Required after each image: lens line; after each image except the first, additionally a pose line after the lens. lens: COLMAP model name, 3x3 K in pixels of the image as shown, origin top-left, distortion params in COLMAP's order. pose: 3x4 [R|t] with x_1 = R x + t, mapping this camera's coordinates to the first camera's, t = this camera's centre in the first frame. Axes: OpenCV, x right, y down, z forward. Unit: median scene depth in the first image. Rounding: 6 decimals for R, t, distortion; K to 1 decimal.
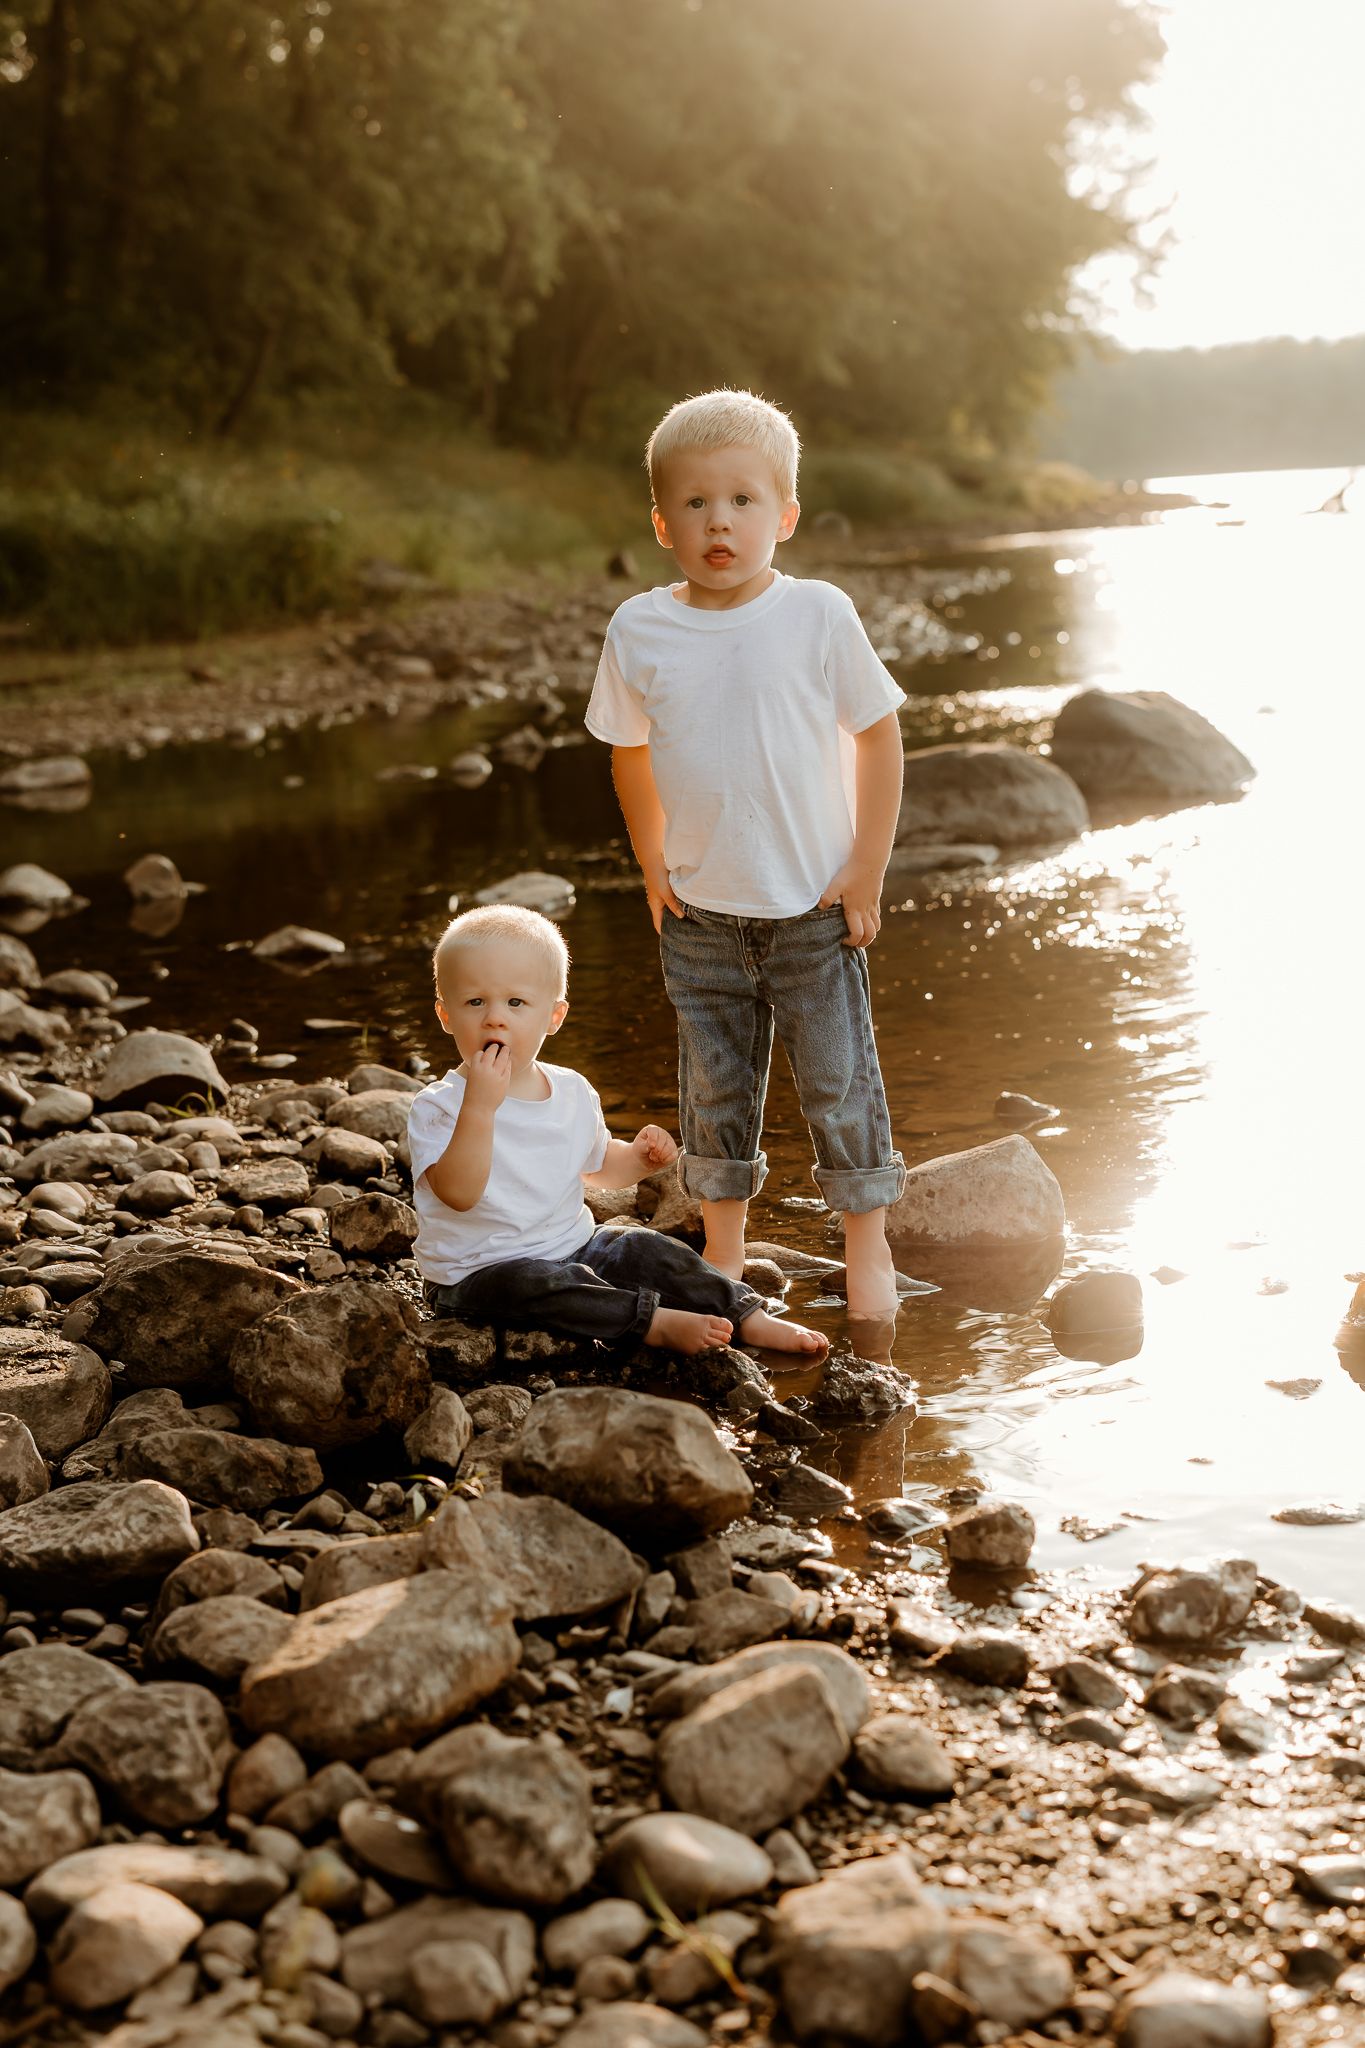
lens RADIAL K [[3022.8, 0, 587.2], [0, 3022.8, 1008.0], [0, 0, 1]] dist [0.017832, 0.000000]
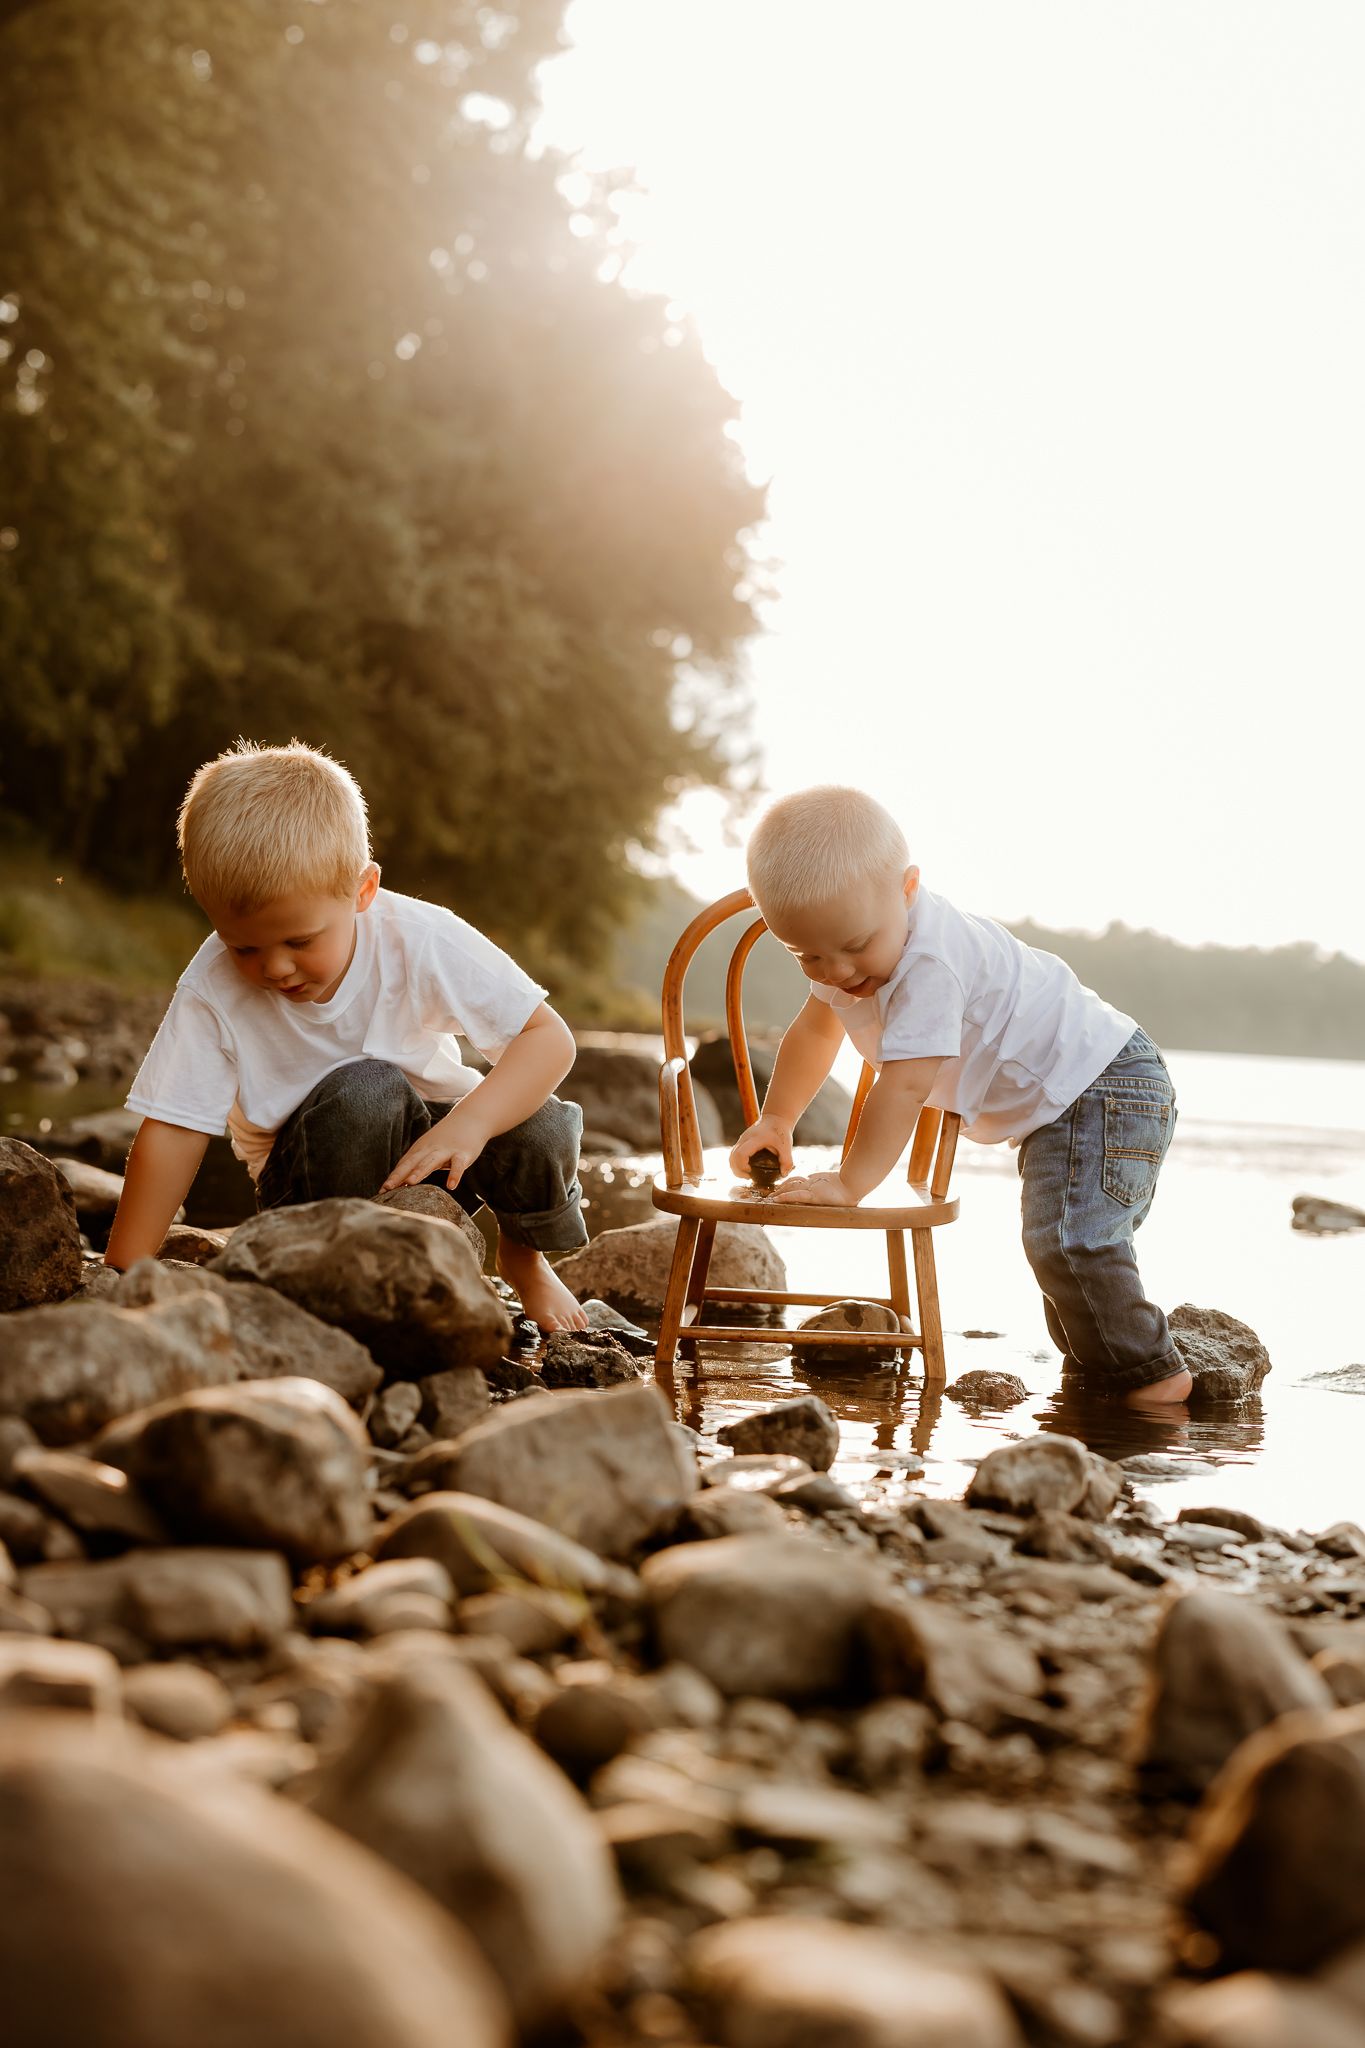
lens RADIAL K [[3022.8, 0, 657.2], [0, 3022.8, 1065.0], [0, 0, 1]] dist [0.017832, 0.000000]
pose [[0.977894, 0.126653, 0.166382, -0.043944], [-0.099355, 0.981571, -0.163240, 0.190840], [-0.183991, 0.143100, 0.972456, 0.179724]]
